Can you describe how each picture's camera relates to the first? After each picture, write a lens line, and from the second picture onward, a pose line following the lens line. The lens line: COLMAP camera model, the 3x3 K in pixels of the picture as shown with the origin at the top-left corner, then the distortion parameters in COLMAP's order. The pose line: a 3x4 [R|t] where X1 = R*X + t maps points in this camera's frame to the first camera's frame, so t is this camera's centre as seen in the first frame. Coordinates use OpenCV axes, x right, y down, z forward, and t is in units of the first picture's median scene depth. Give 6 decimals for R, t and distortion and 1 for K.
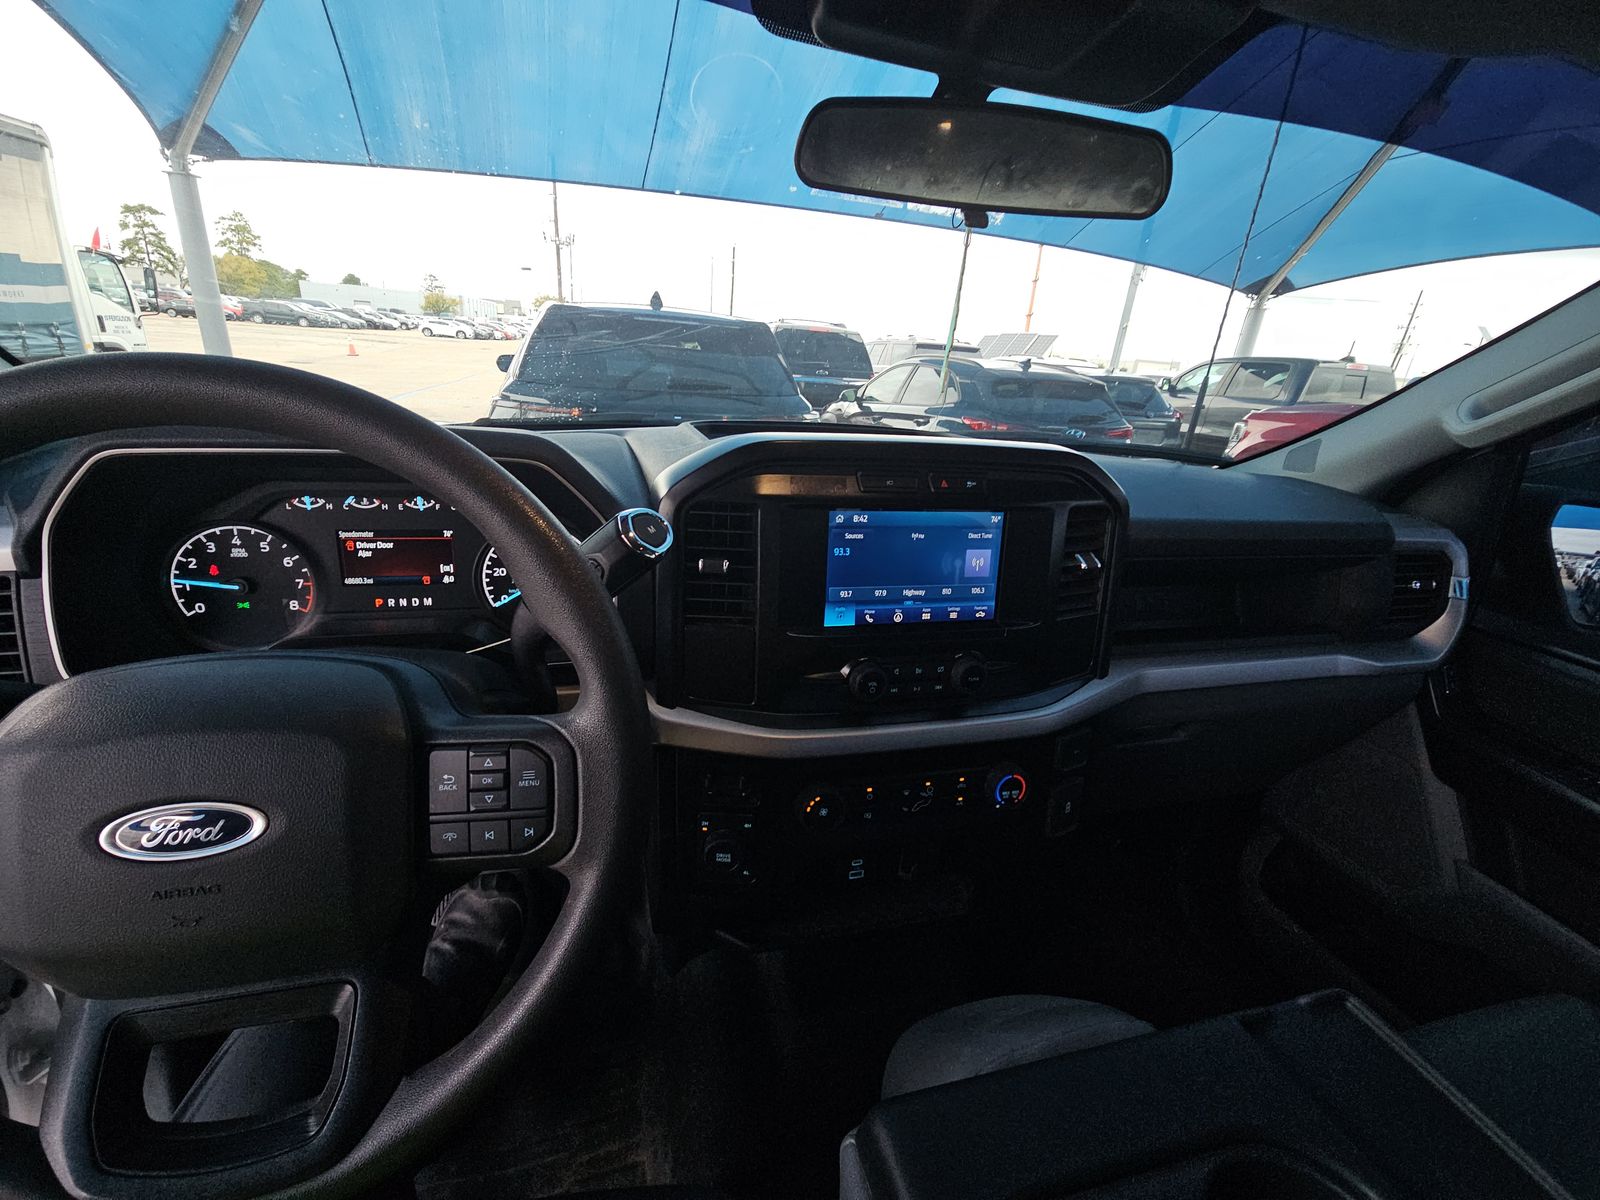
lens RADIAL K [[655.6, 0, 743.7], [0, 655.6, 615.0], [0, 0, 1]] dist [0.021135, 0.000123]
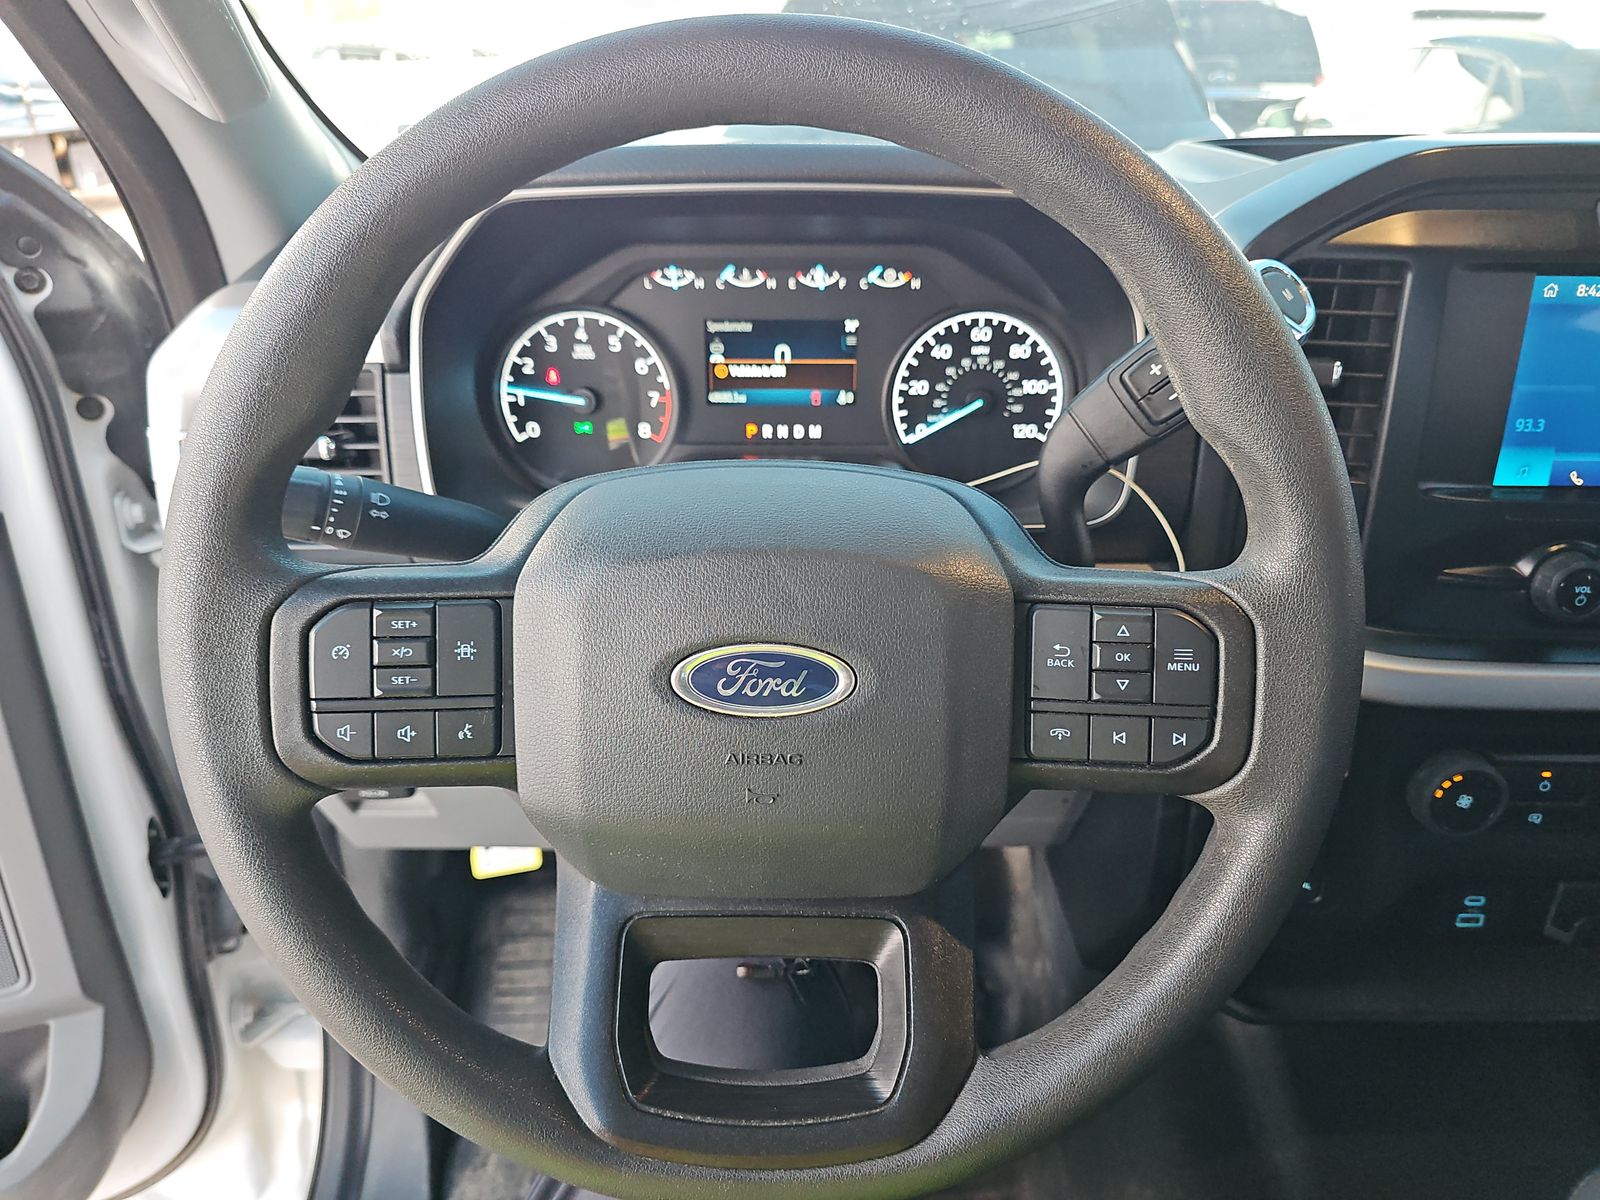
lens RADIAL K [[1062.5, 0, 806.1], [0, 1062.5, 614.8], [0, 0, 1]] dist [0.046127, -0.042528]
pose [[0.967254, 0.062414, -0.246015, -0.231517], [-0.037417, 0.993767, 0.105007, 0.056533], [0.251035, -0.092363, 0.963561, -0.064833]]
